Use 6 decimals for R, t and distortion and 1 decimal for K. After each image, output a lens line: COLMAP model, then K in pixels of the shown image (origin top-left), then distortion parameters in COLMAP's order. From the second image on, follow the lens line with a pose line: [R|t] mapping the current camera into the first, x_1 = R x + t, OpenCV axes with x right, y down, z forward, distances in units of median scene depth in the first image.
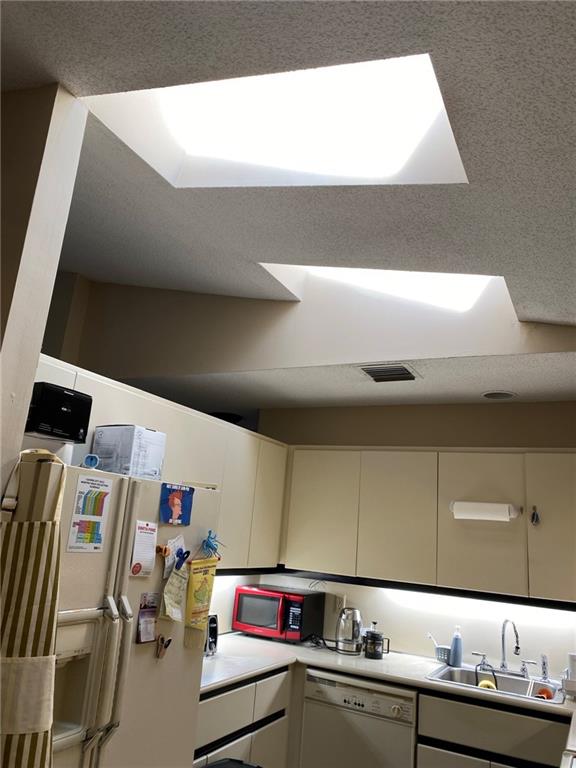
lens RADIAL K [[585.1, 0, 286.7], [0, 585.1, 371.3], [0, 0, 1]] dist [0.026527, -0.040876]
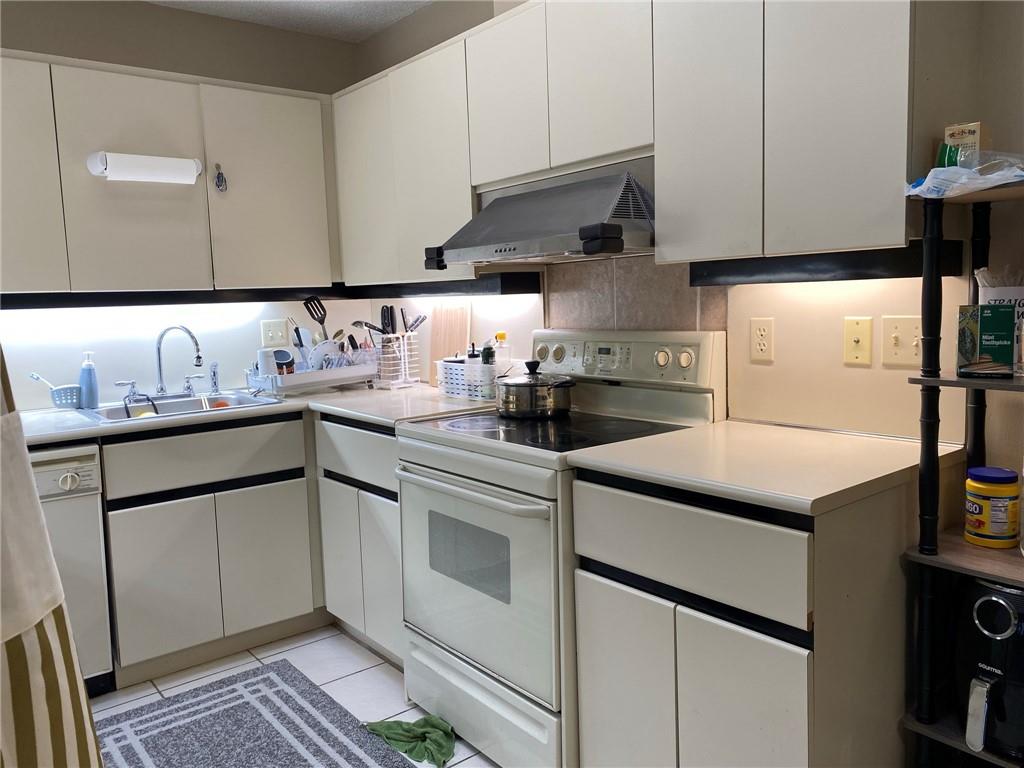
lens RADIAL K [[780.1, 0, 511.4], [0, 780.1, 390.0], [0, 0, 1]] dist [0.026527, -0.040876]
pose [[0.395132, -0.206011, 0.895226, -0.358049], [-0.179126, 0.938544, 0.295041, 0.156427], [-0.900991, -0.276939, 0.333947, 0.323410]]
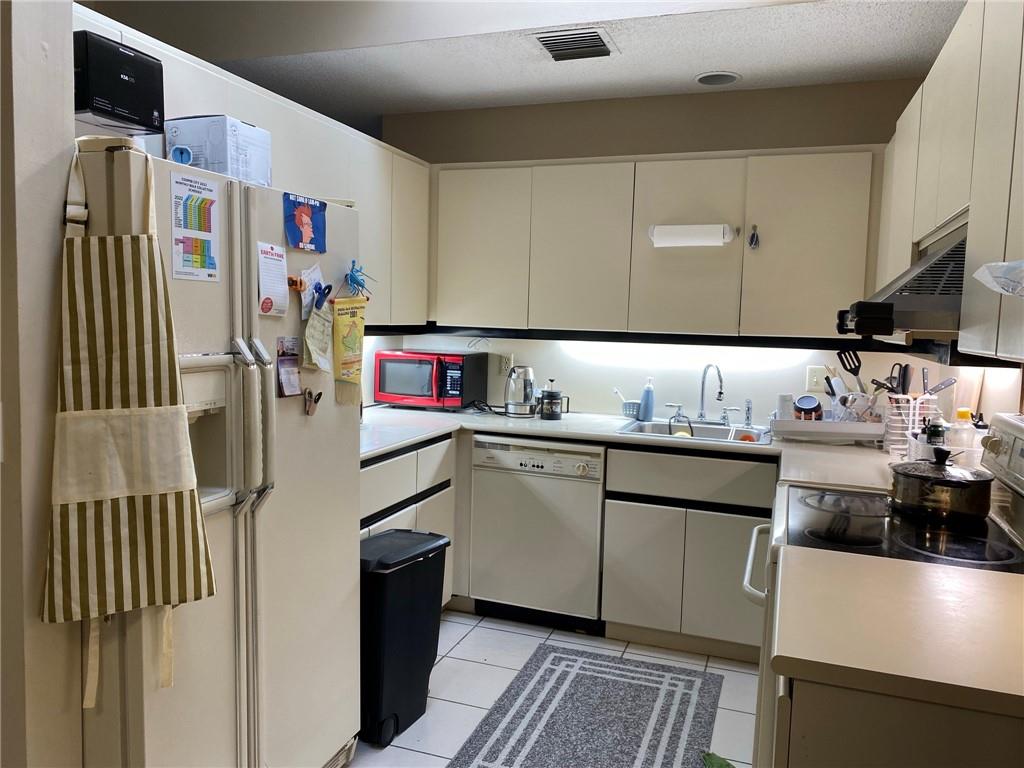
lens RADIAL K [[780.1, 0, 505.0], [0, 780.1, 387.3], [0, 0, 1]] dist [0.026527, -0.040876]
pose [[0.990518, -0.066121, 0.120428, -0.054725], [0.018917, 0.933860, 0.357138, 0.055718], [-0.136077, -0.351473, 0.926256, -0.003067]]
